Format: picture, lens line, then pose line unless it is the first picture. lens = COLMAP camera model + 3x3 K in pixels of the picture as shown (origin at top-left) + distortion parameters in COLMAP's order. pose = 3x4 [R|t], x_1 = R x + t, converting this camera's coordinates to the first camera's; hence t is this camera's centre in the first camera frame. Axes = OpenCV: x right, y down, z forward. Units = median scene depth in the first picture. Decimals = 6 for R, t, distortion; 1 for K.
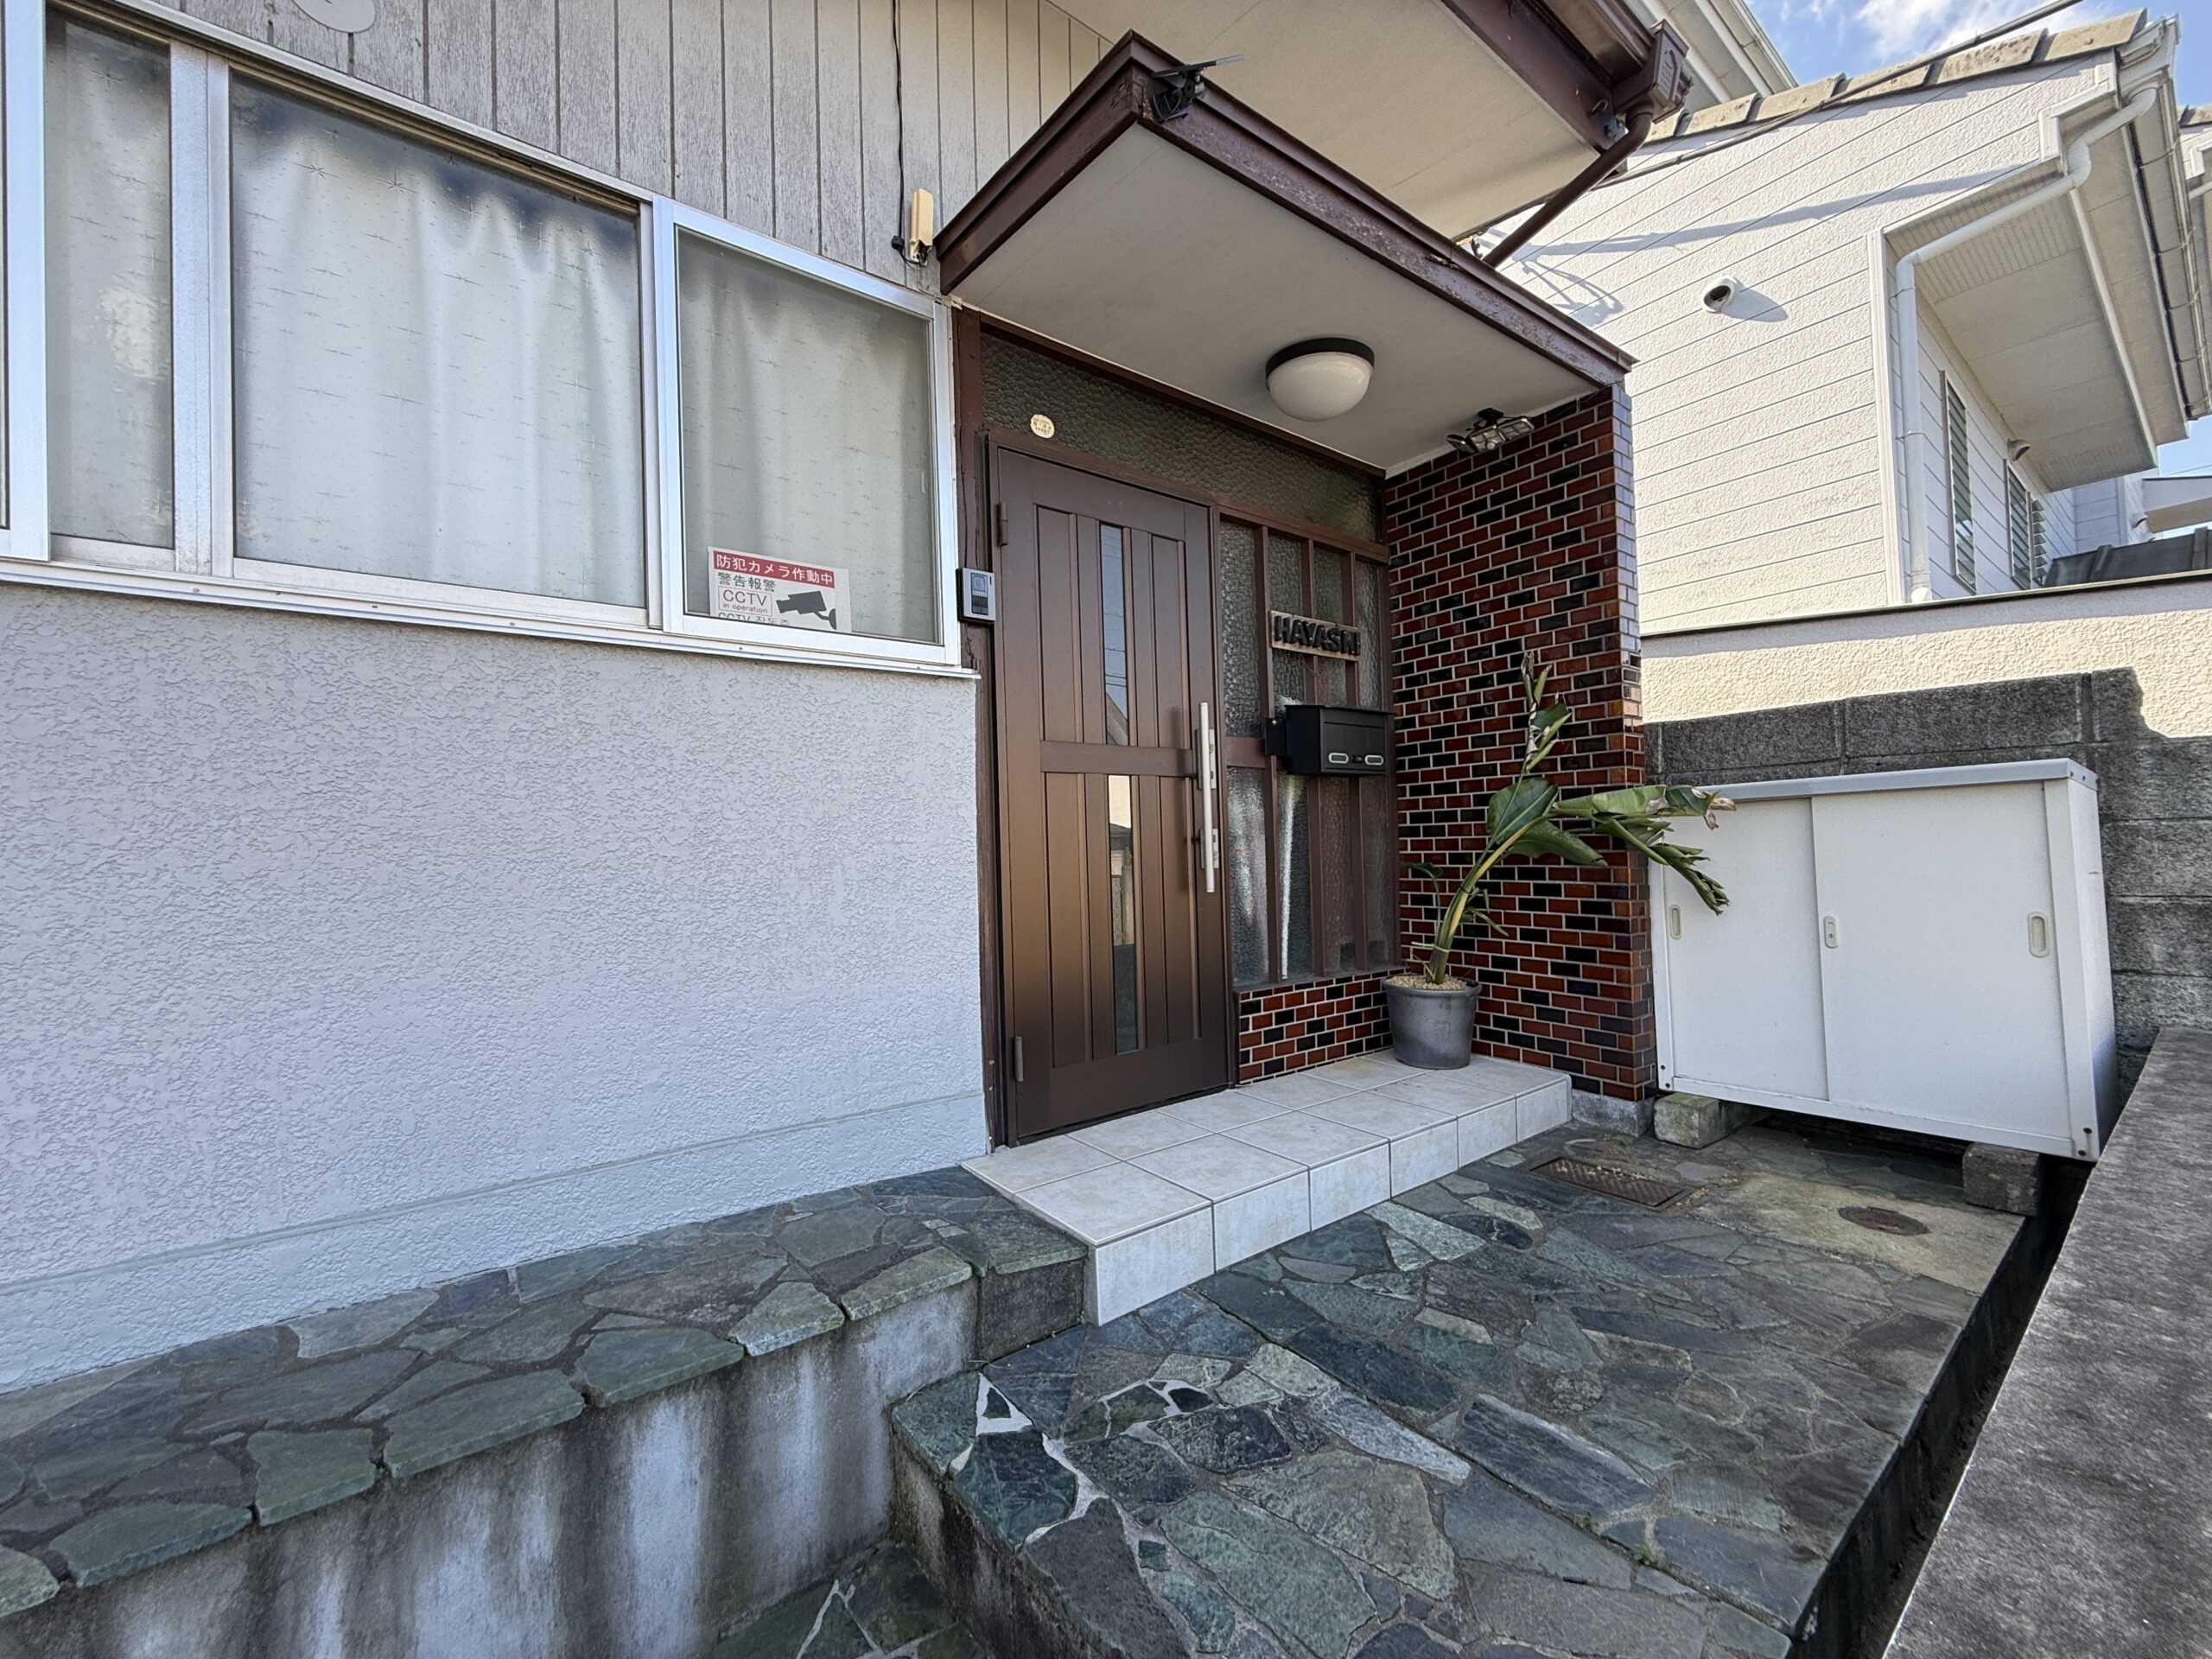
lens RADIAL K [[880.2, 0, 1104.9], [0, 880.2, 830.8], [0, 0, 1]] dist [-0.000614, 0.000722]
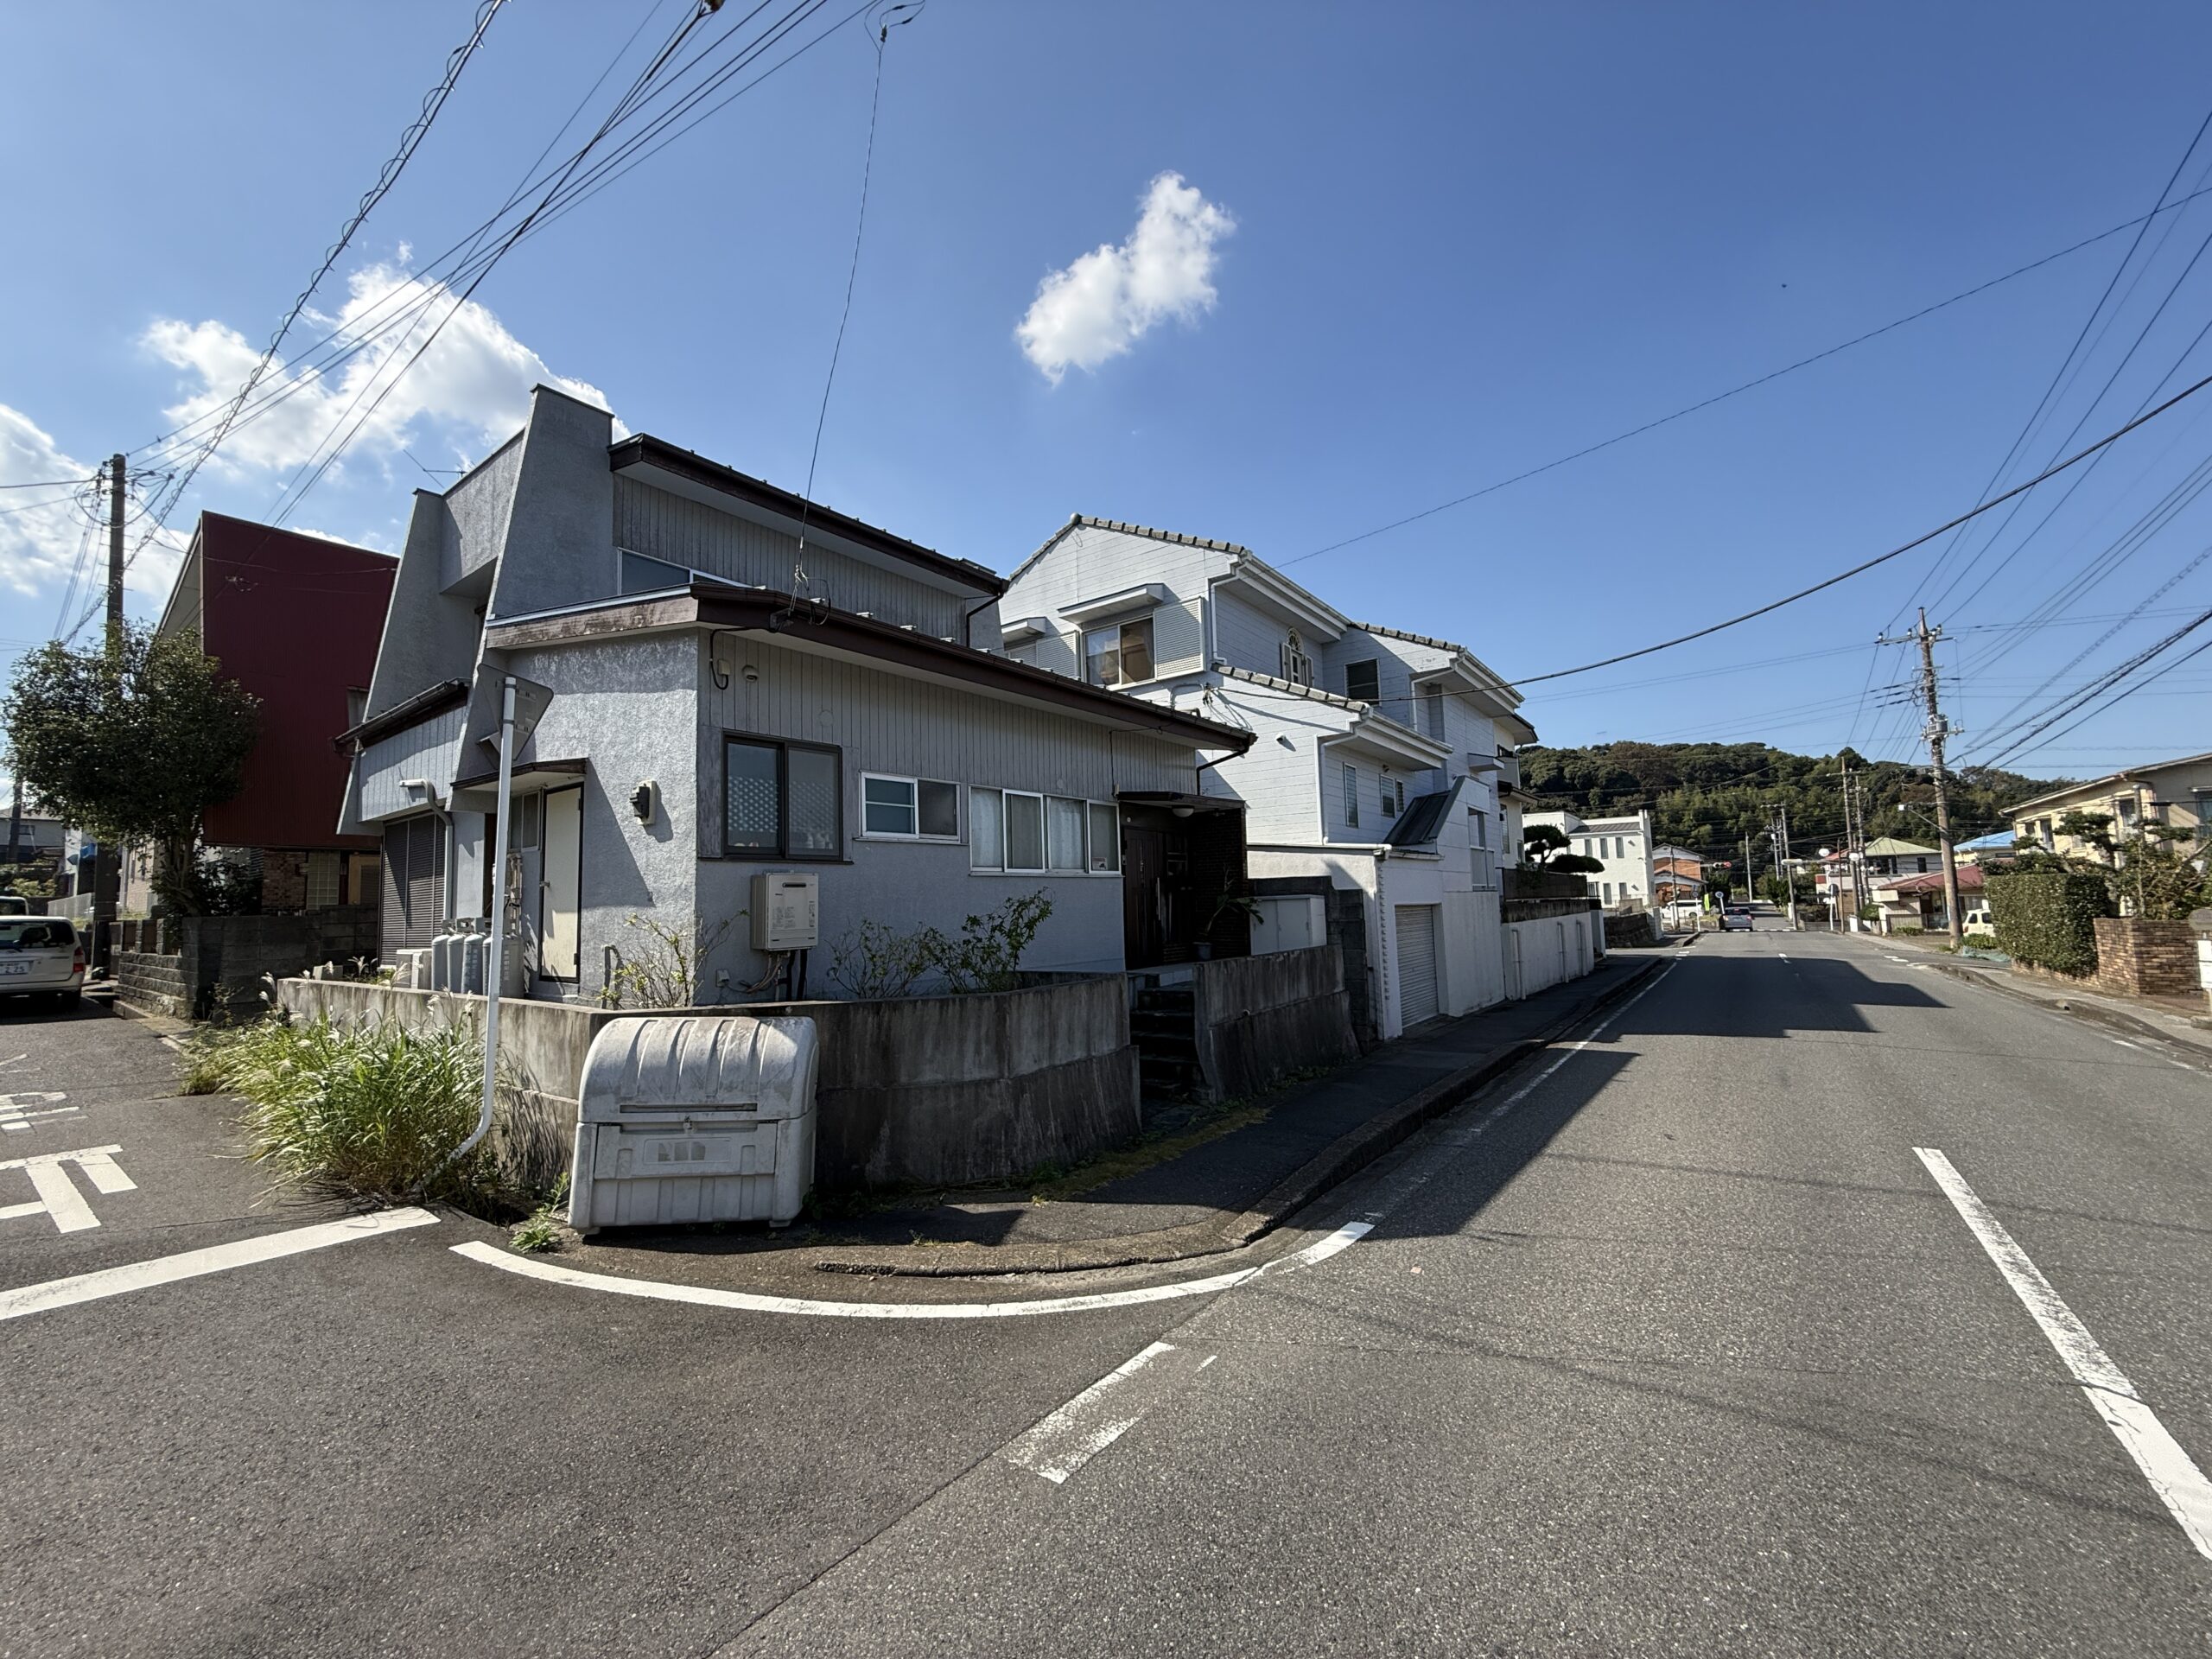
lens RADIAL K [[880.2, 0, 1093.9], [0, 880.2, 837.6], [0, 0, 1]] dist [-0.000614, 0.000722]
pose [[0.960062, 0.023380, 0.278808, -1.520115], [-0.006821, 0.998162, -0.060212, -0.080846], [-0.279704, 0.055906, 0.958457, -3.360609]]
